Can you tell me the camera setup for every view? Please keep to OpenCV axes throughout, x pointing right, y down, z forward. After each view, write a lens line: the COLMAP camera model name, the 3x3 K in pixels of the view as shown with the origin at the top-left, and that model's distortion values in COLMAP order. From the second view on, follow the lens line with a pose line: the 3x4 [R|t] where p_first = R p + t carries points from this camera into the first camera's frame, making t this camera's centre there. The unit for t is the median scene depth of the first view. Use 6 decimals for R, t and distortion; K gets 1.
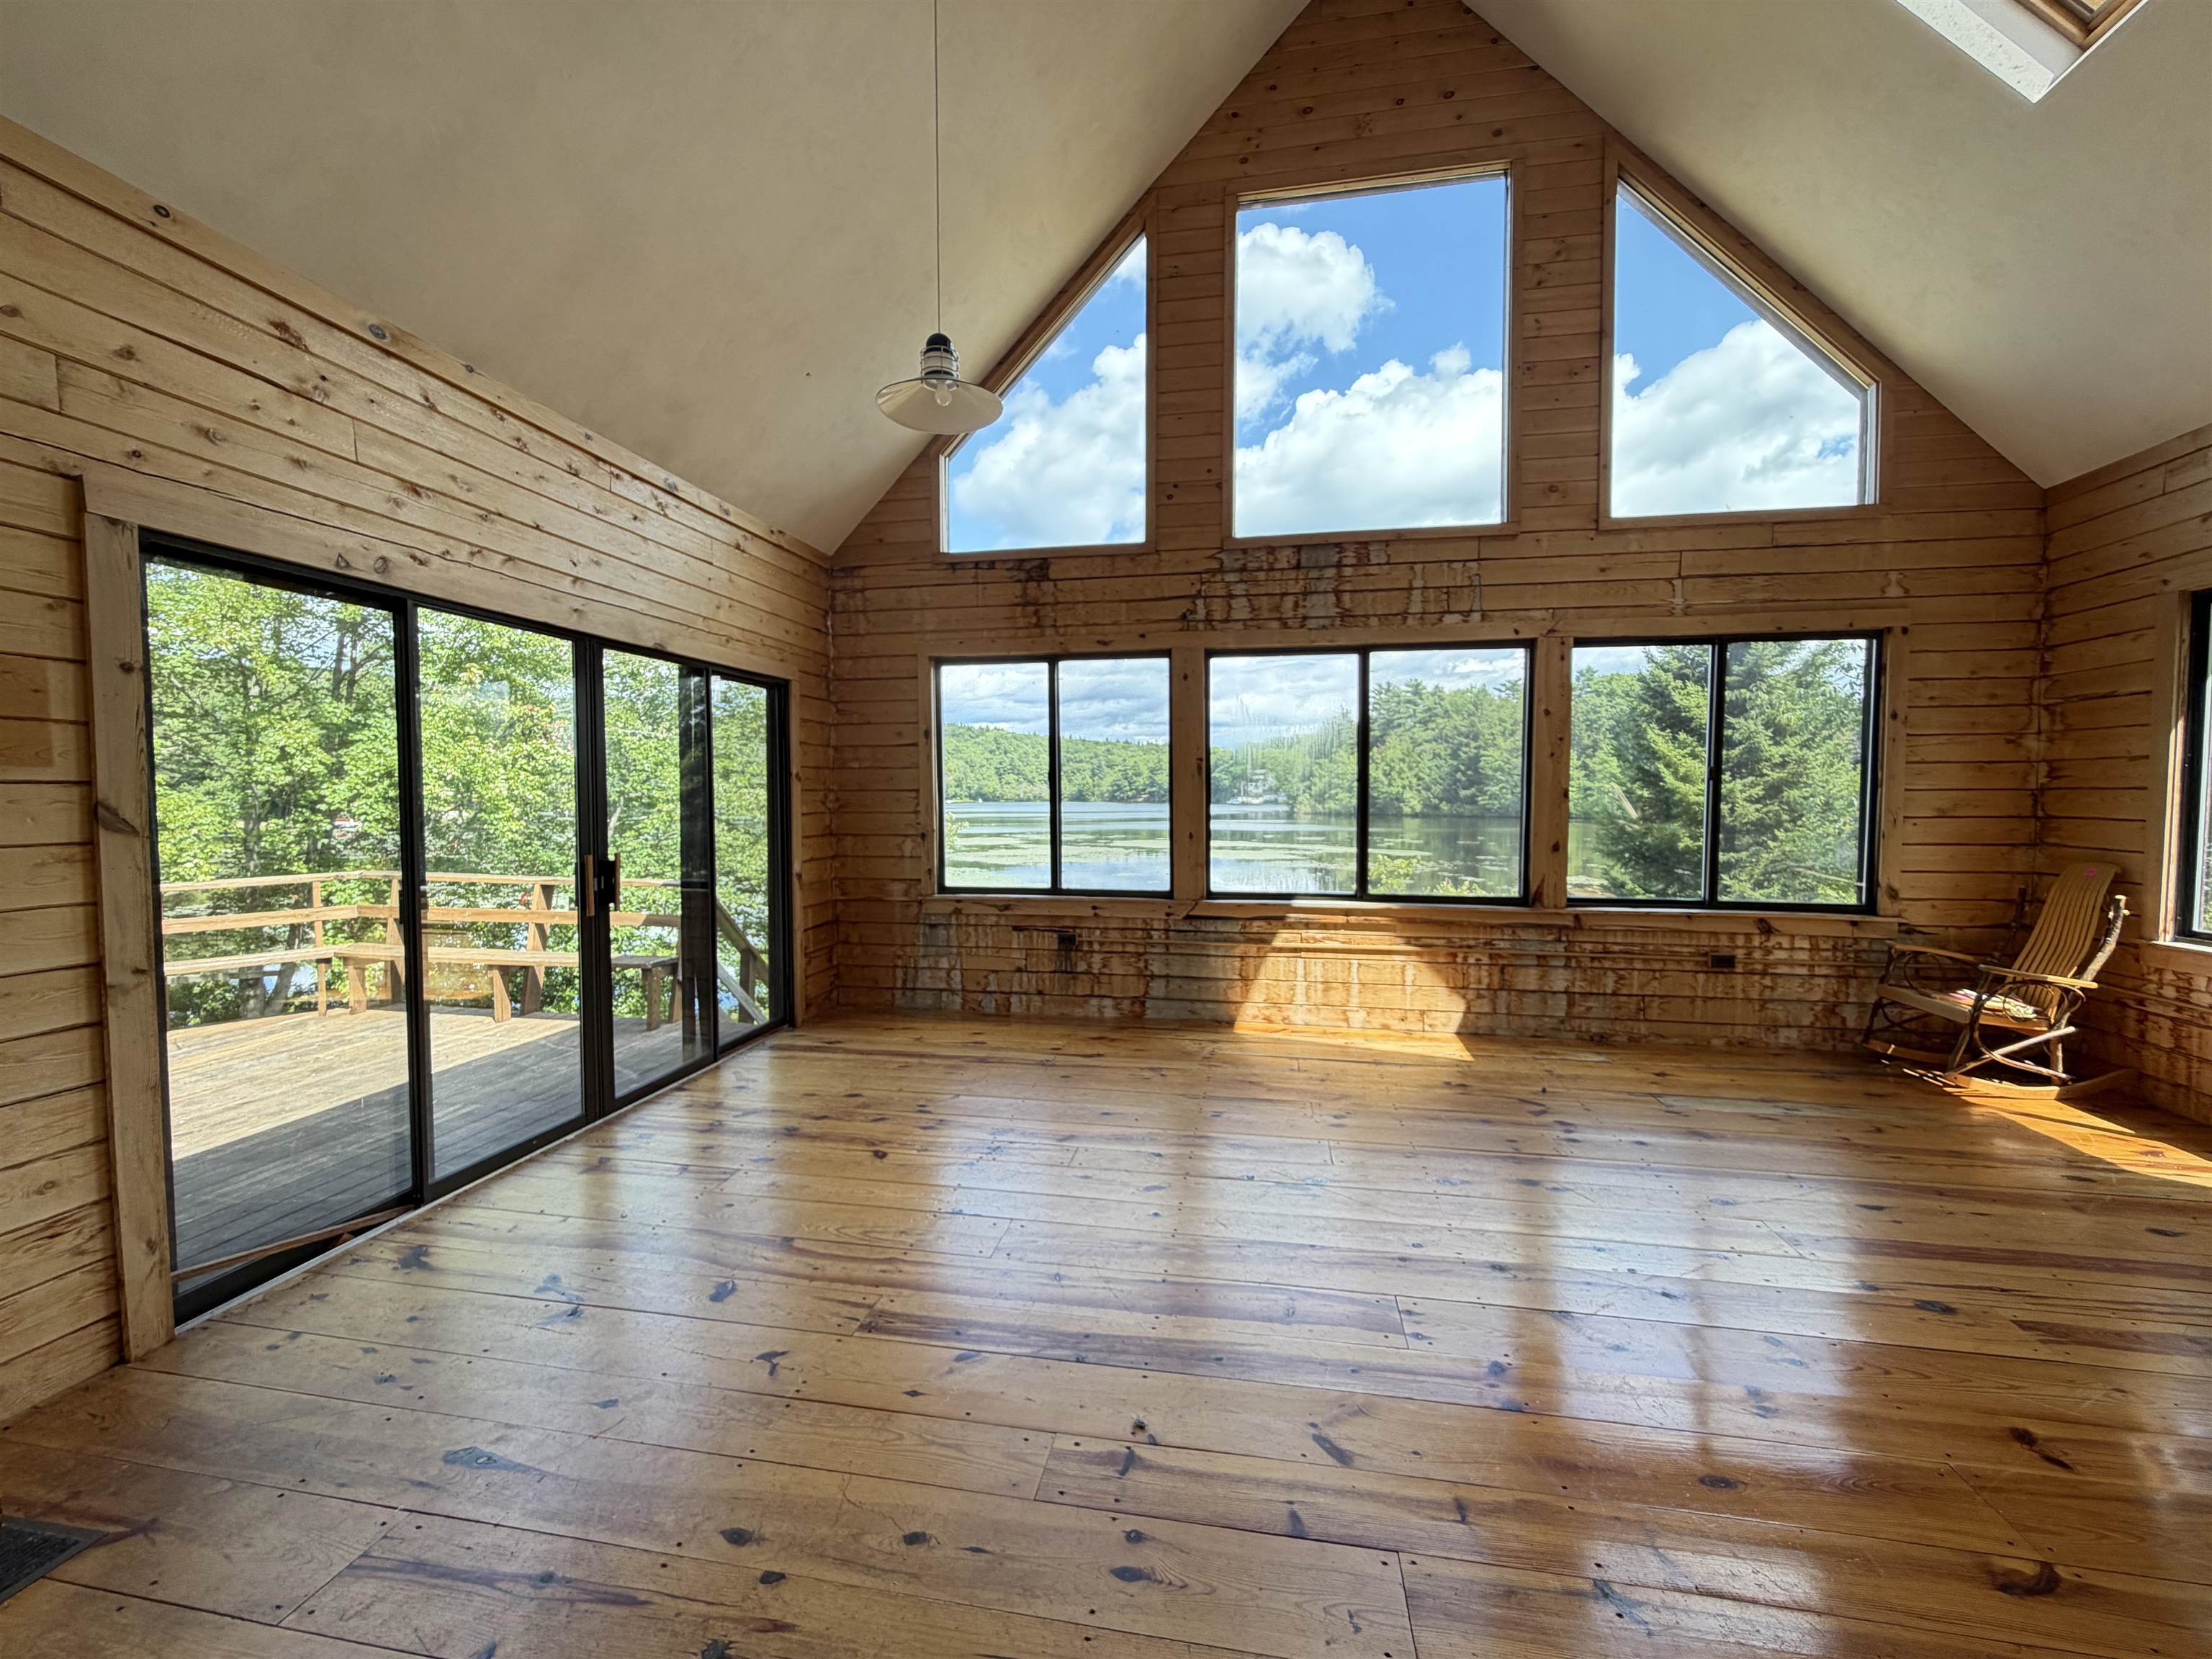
lens RADIAL K [[880.7, 0, 1099.0], [0, 880.7, 827.8], [0, 0, 1]] dist [0.000637, 0.000129]
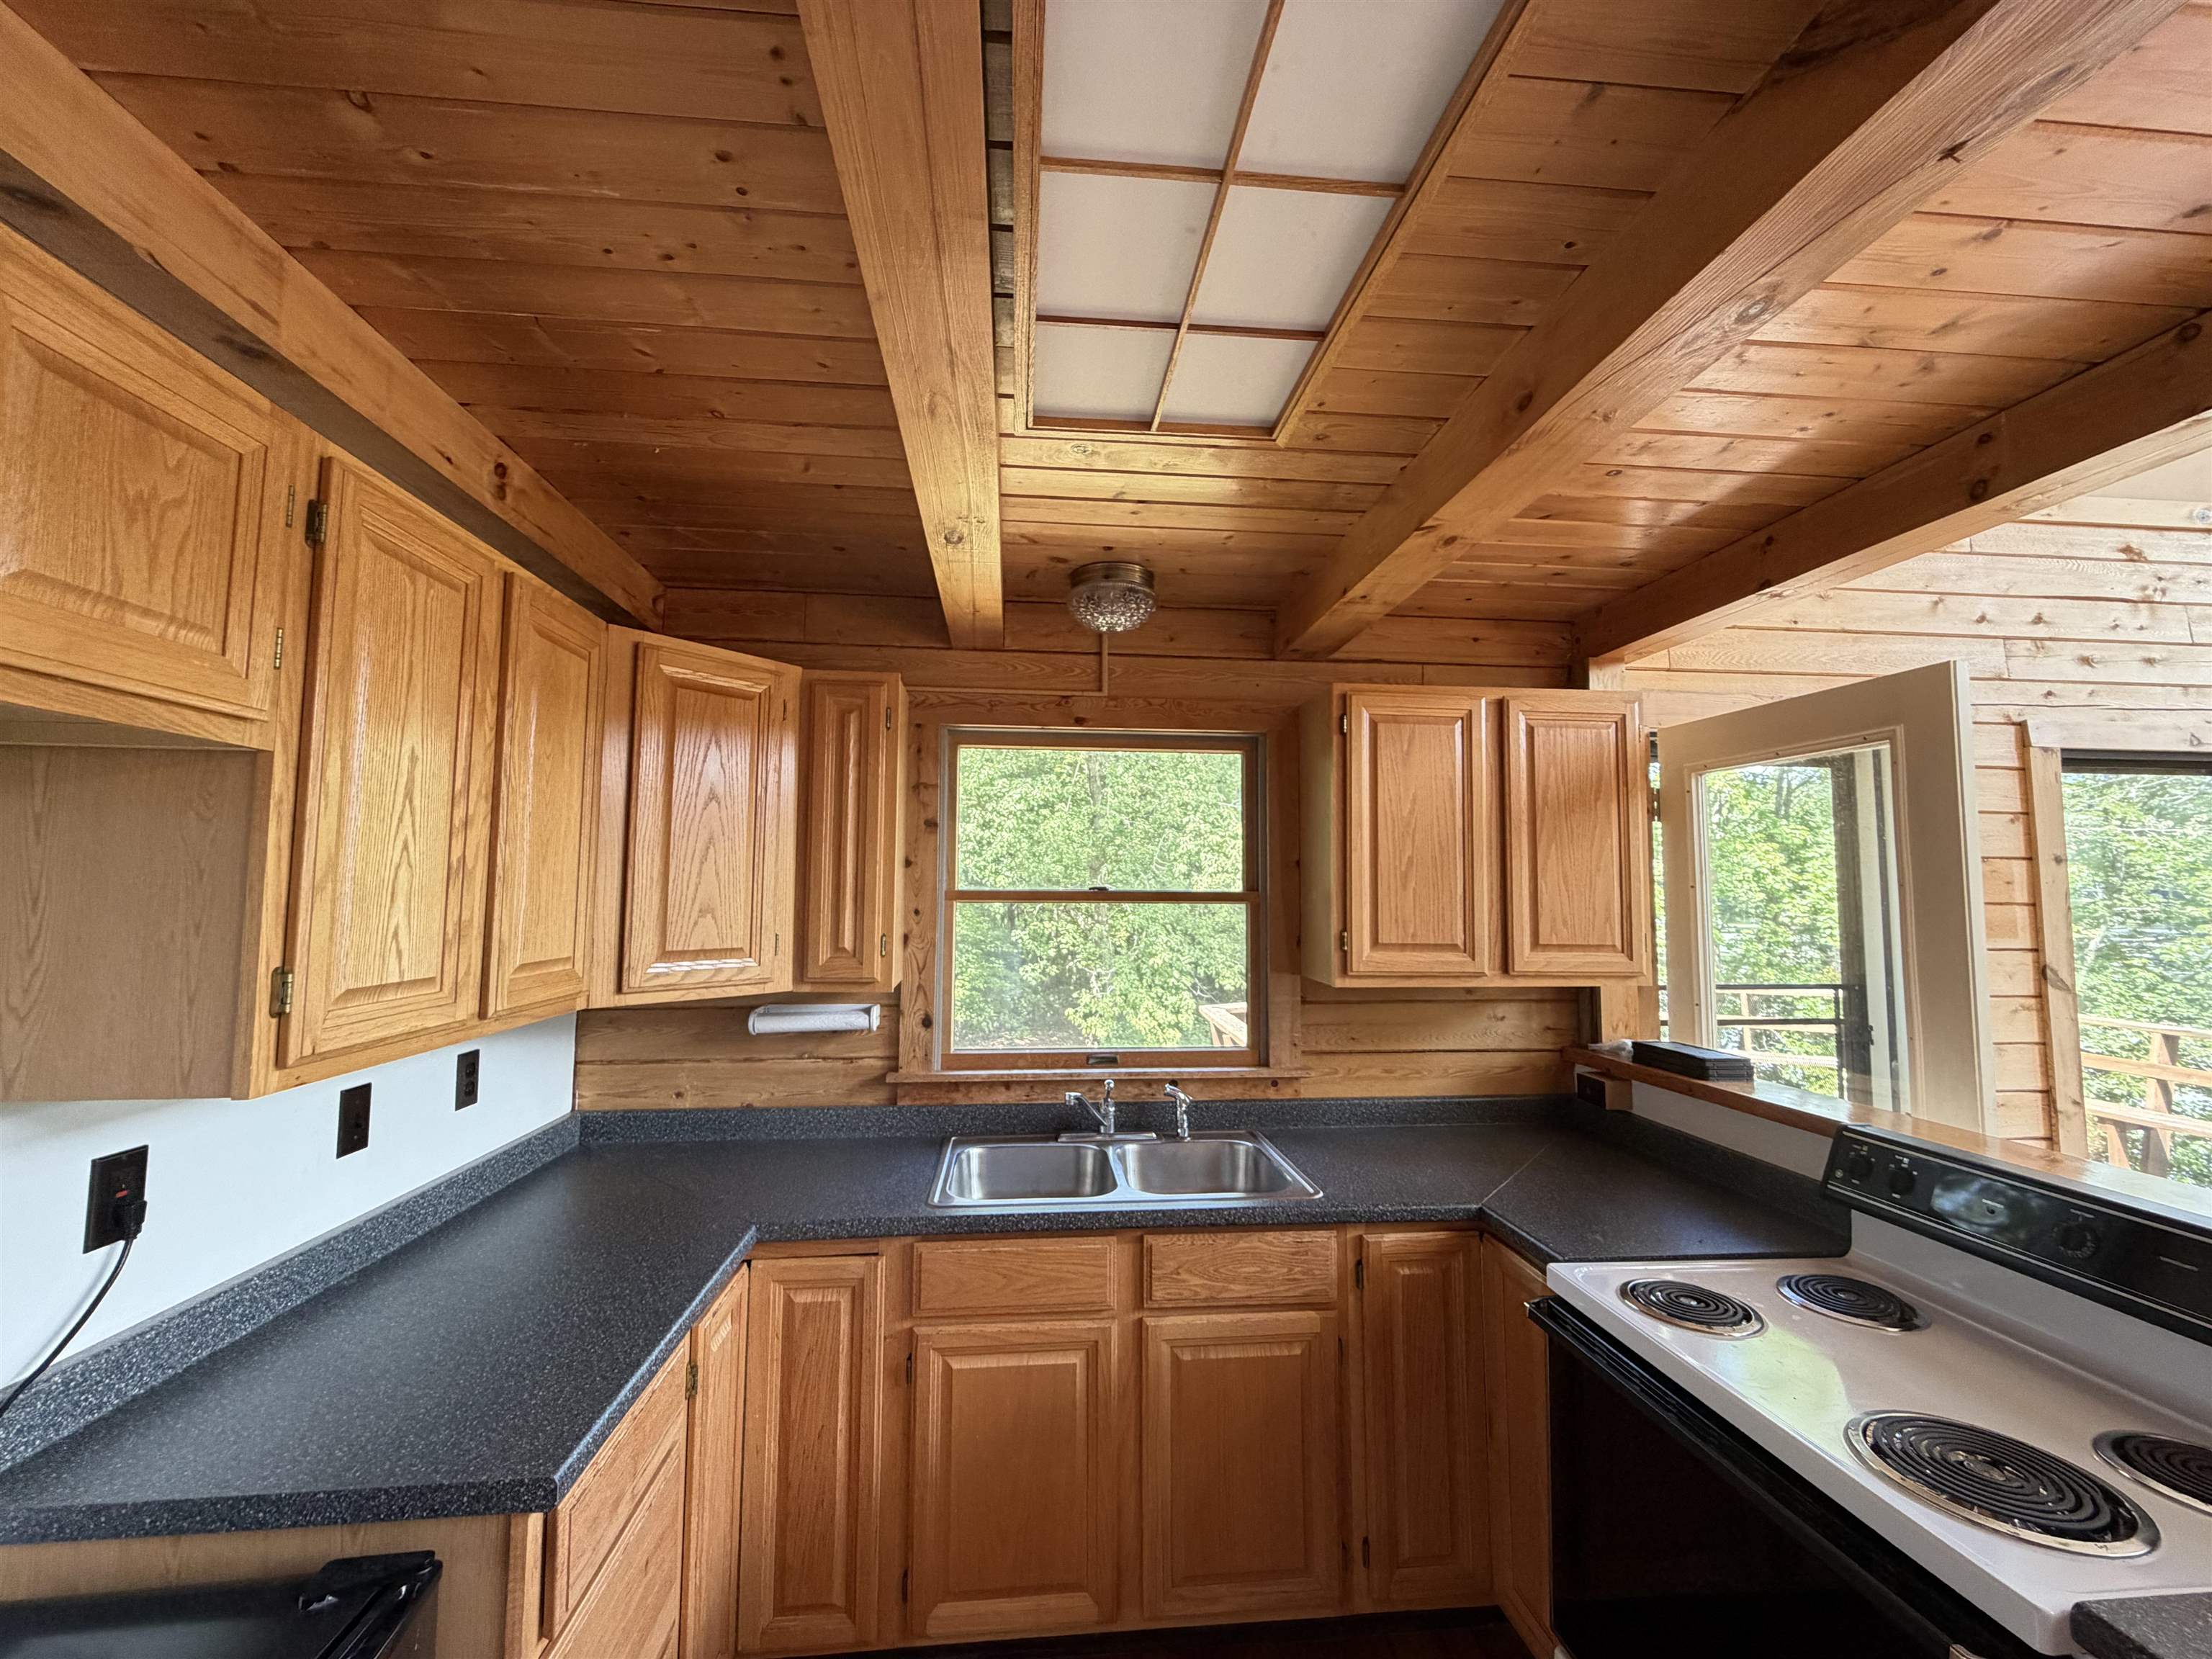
lens RADIAL K [[880.7, 0, 1104.0], [0, 880.7, 828.7], [0, 0, 1]] dist [0.000637, 0.000129]
pose [[0.280140, -0.062527, -0.957921, -0.112994], [-0.043393, 0.996032, -0.077704, -0.028962], [0.958978, 0.063335, 0.276315, -0.300154]]
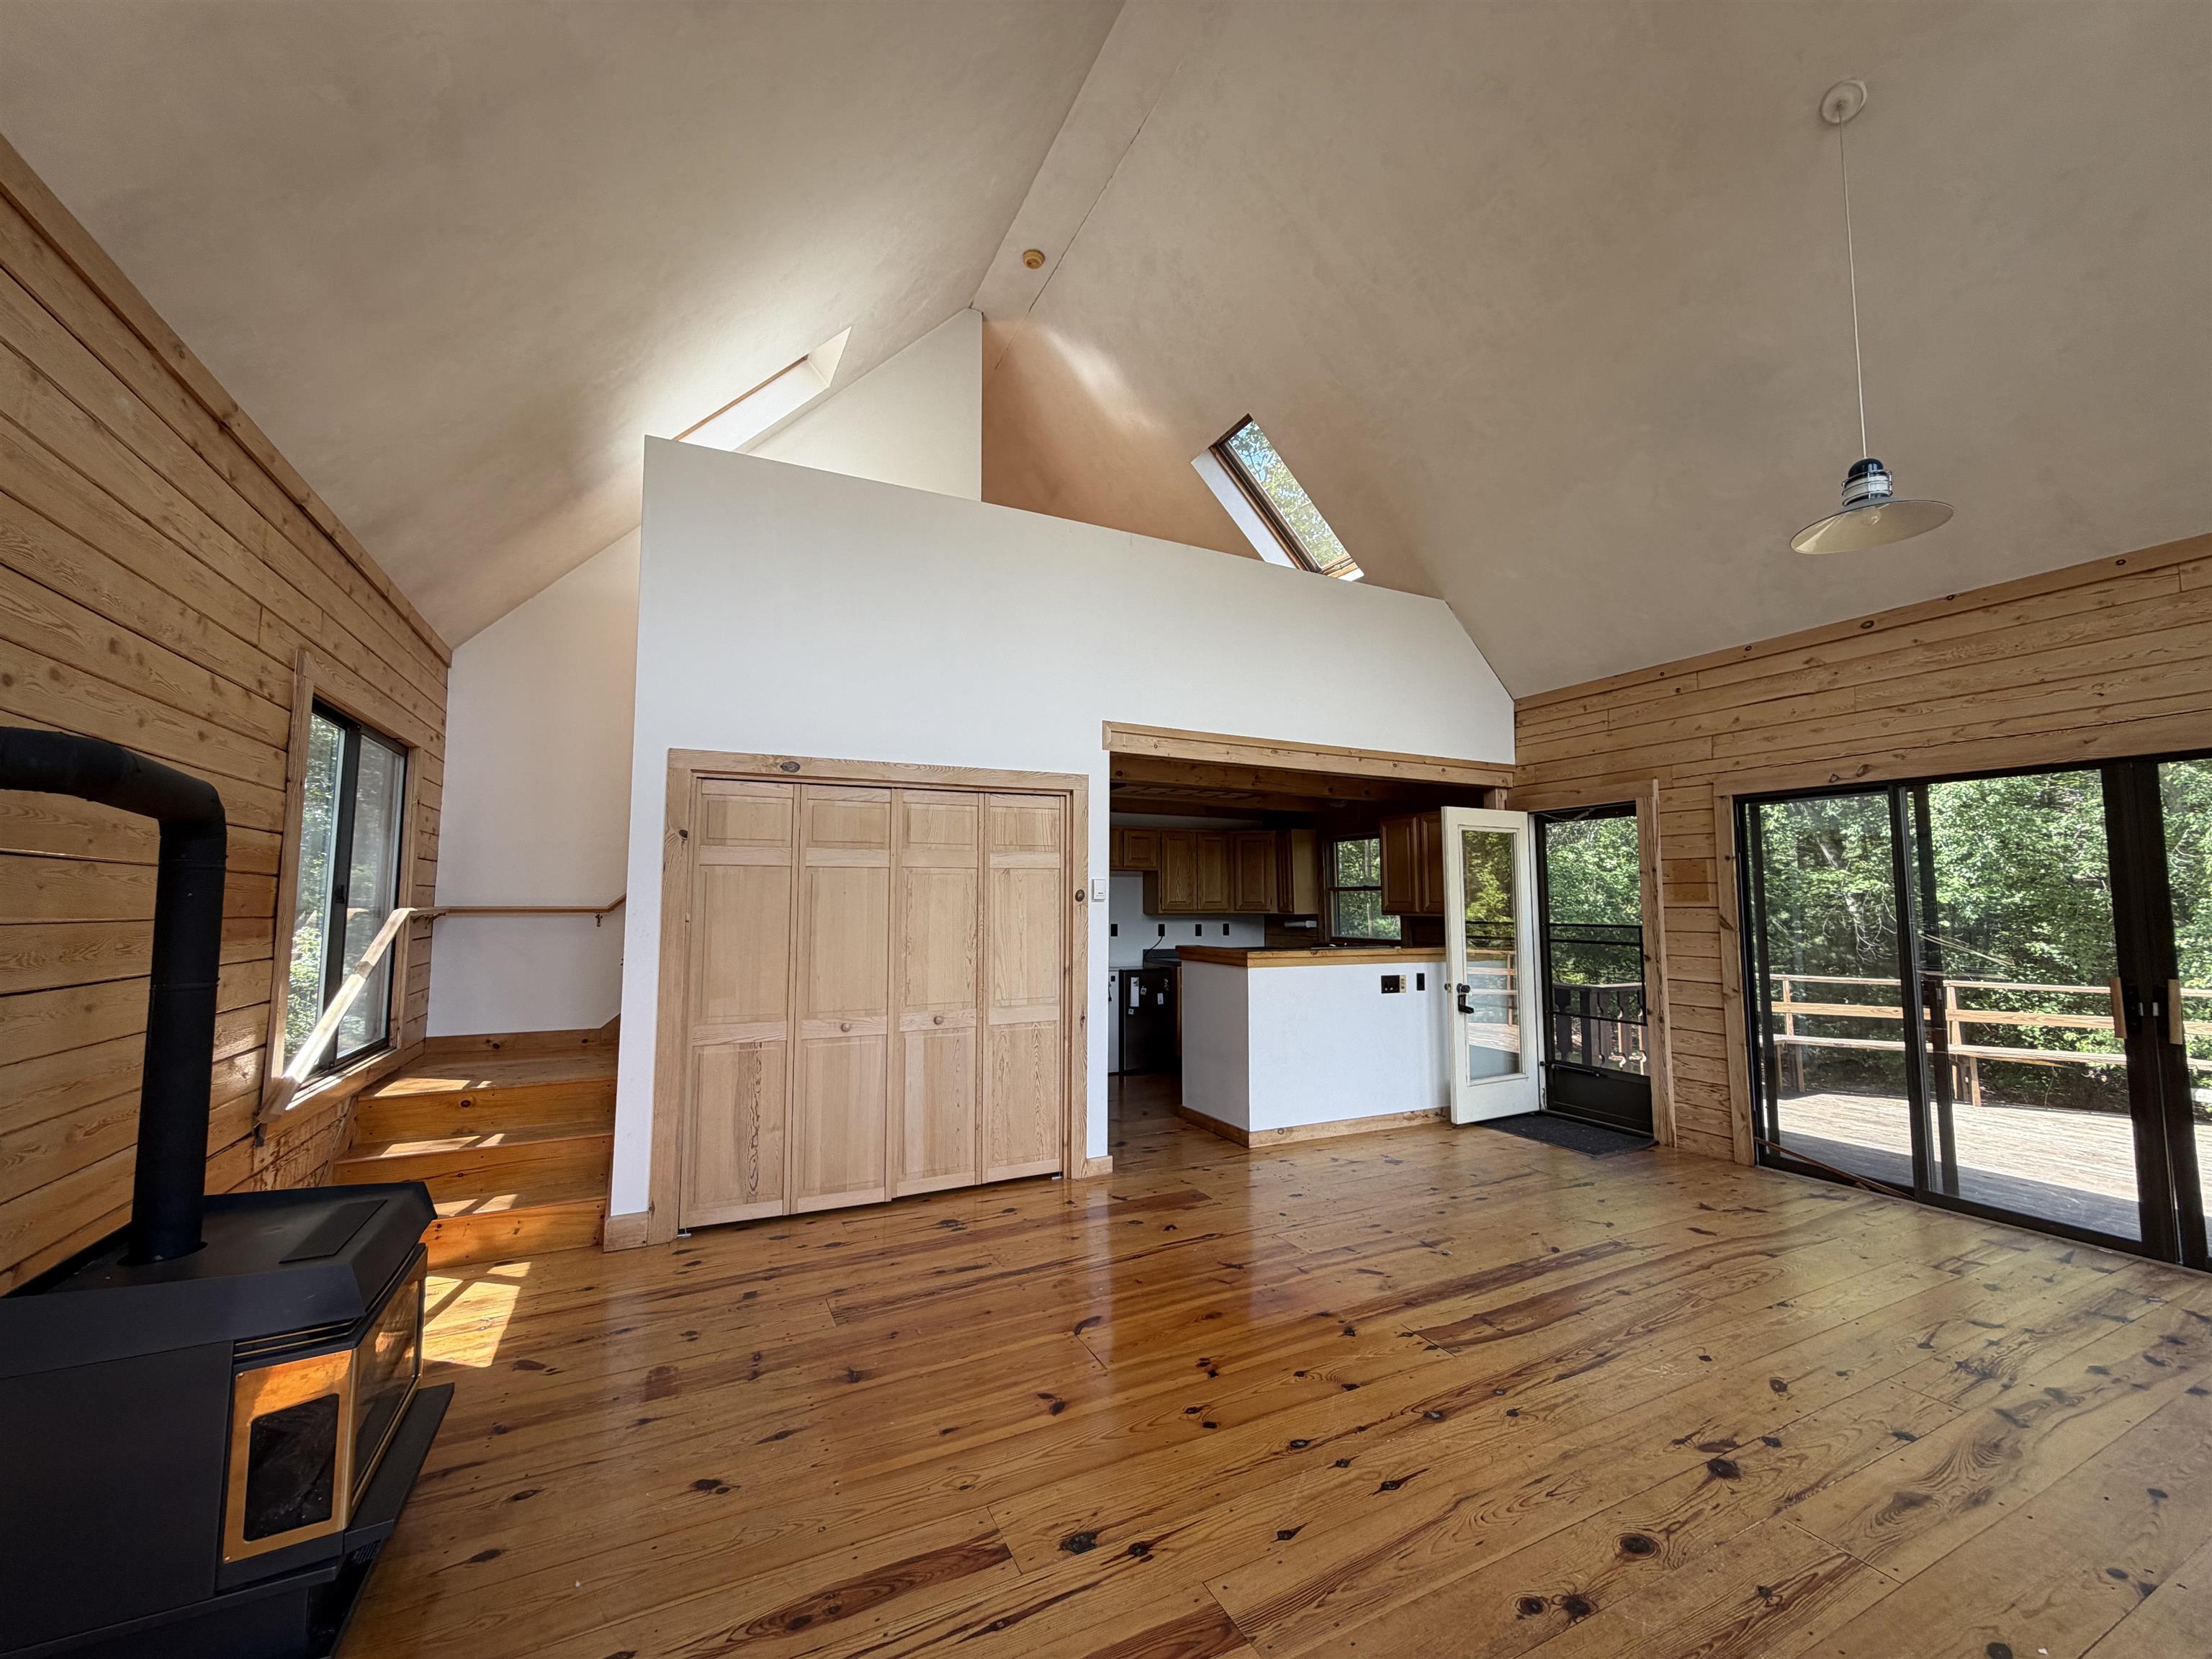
lens RADIAL K [[880.7, 0, 1100.6], [0, 880.7, 829.6], [0, 0, 1]] dist [0.000637, 0.000129]
pose [[-0.802529, -0.046506, -0.594798, 0.702316], [-0.020662, 0.998526, -0.050194, -0.045770], [0.596256, -0.027992, -0.802306, 0.817852]]
